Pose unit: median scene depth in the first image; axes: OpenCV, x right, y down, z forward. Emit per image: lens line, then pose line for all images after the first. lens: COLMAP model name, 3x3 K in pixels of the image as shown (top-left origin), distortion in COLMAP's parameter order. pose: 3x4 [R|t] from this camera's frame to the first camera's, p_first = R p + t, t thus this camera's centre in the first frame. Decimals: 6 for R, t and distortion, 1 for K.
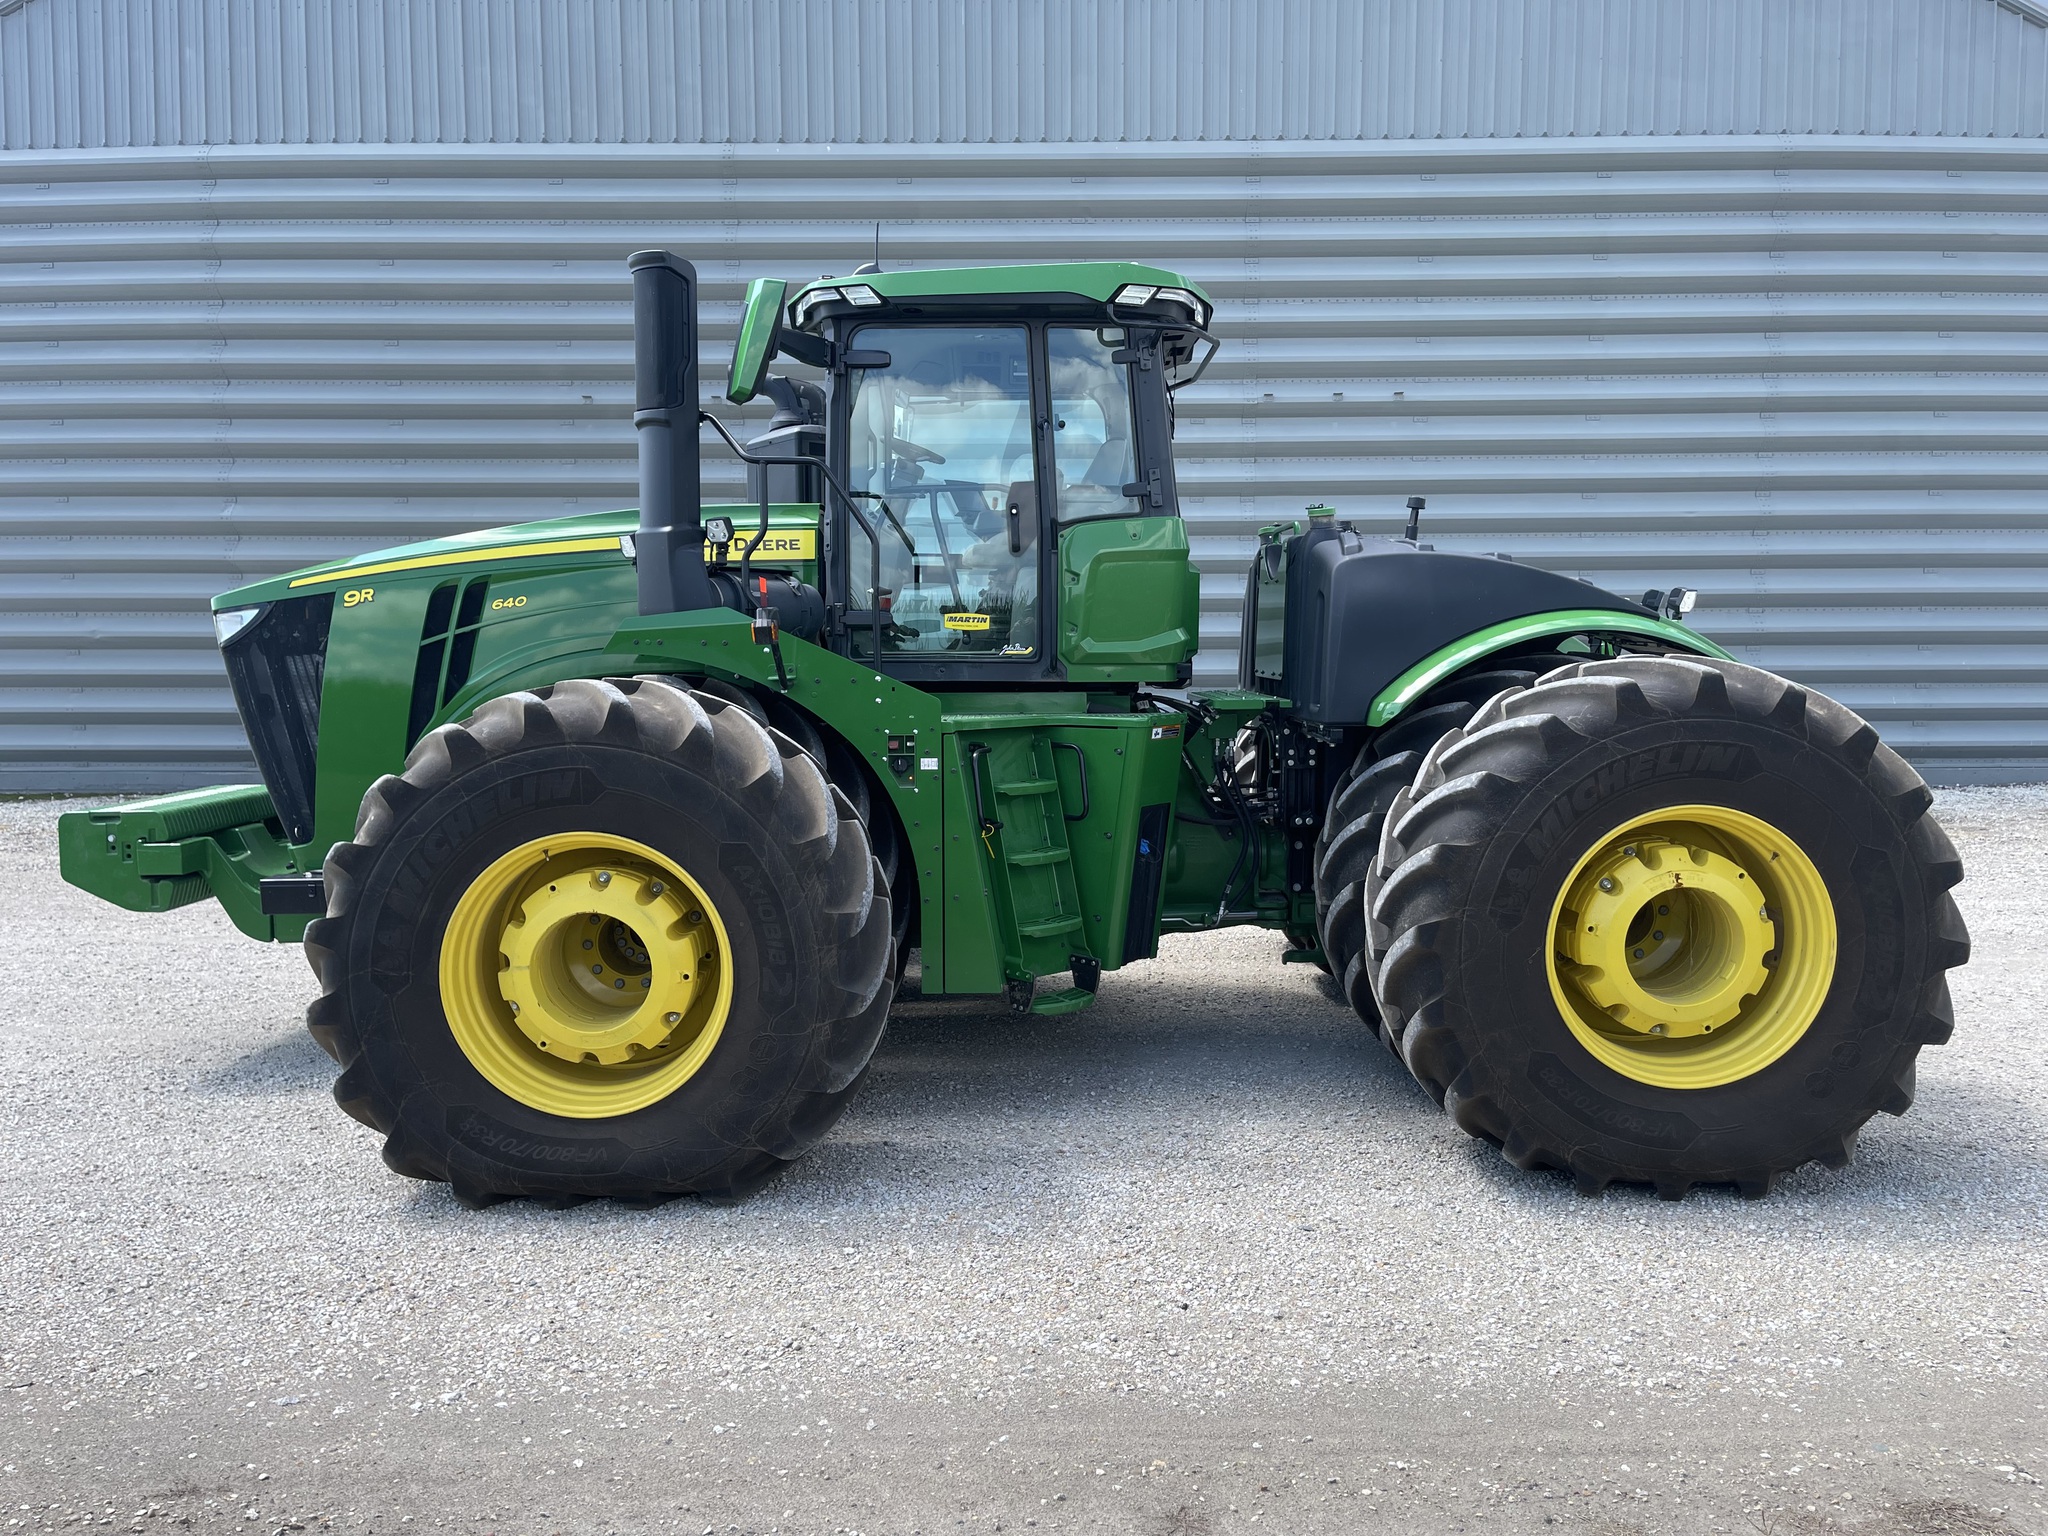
lens RADIAL K [[1566.2, 0, 1028.2], [0, 1566.2, 777.1], [0, 0, 1]] dist [0.047902, -0.043541]
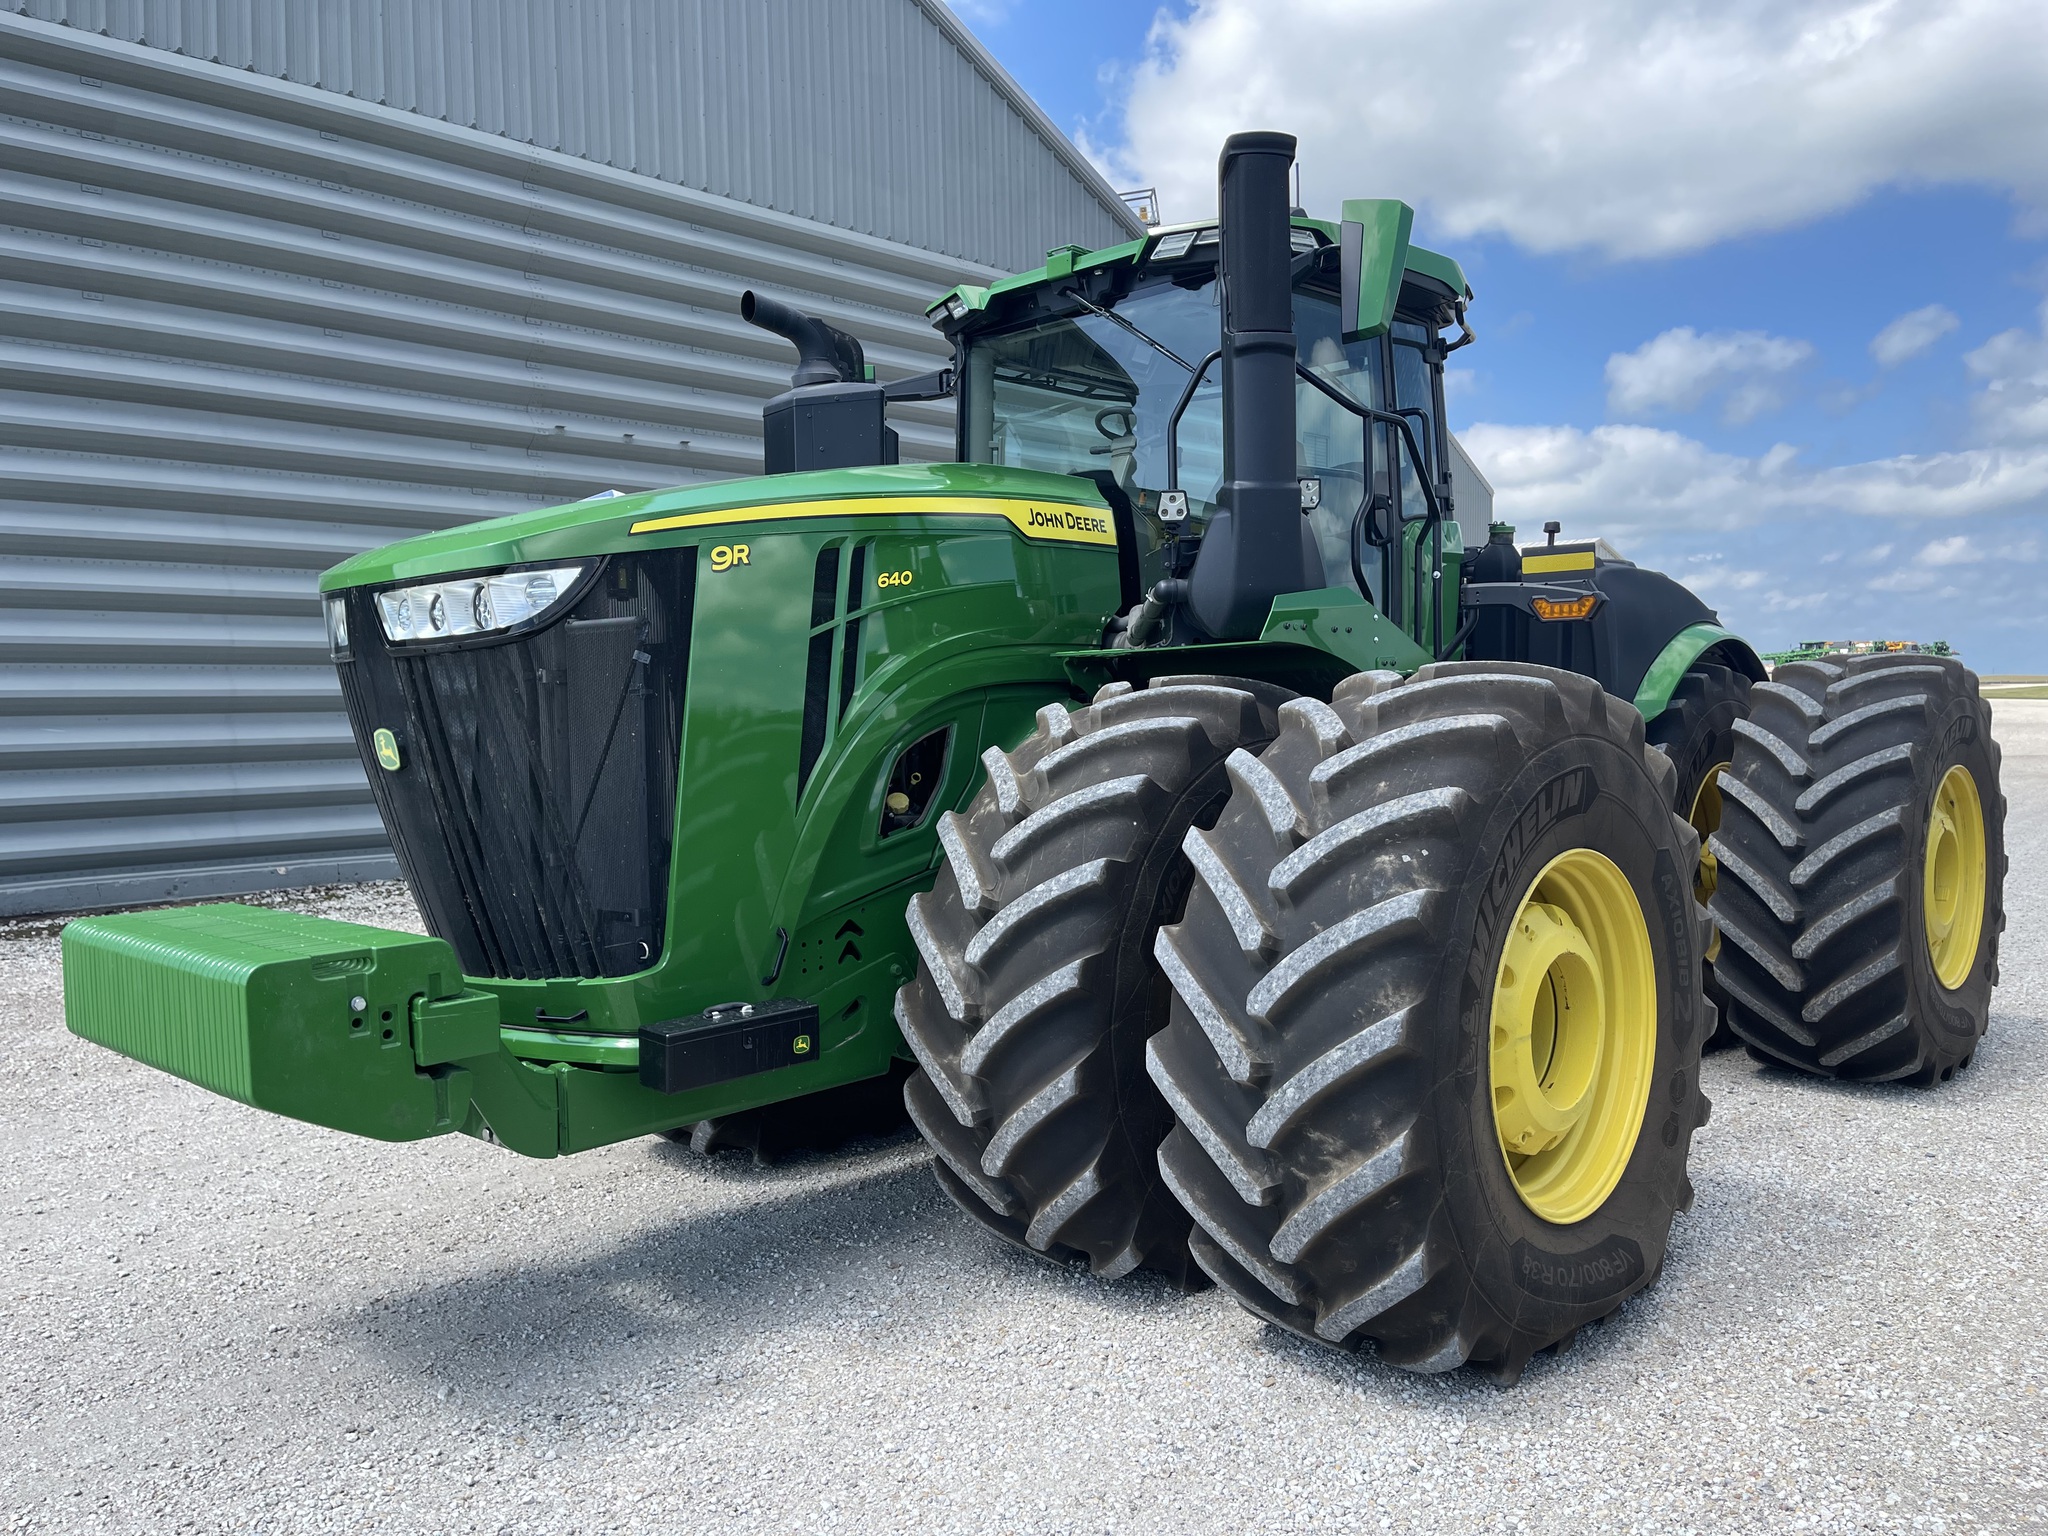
lens RADIAL K [[1566.2, 0, 1033.4], [0, 1566.2, 771.3], [0, 0, 1]] dist [0.047902, -0.043541]
pose [[0.694212, -0.039209, 0.718702, -0.785977], [0.082511, 0.996268, -0.025347, -0.004685], [-0.715026, 0.076897, 0.694856, 0.491307]]
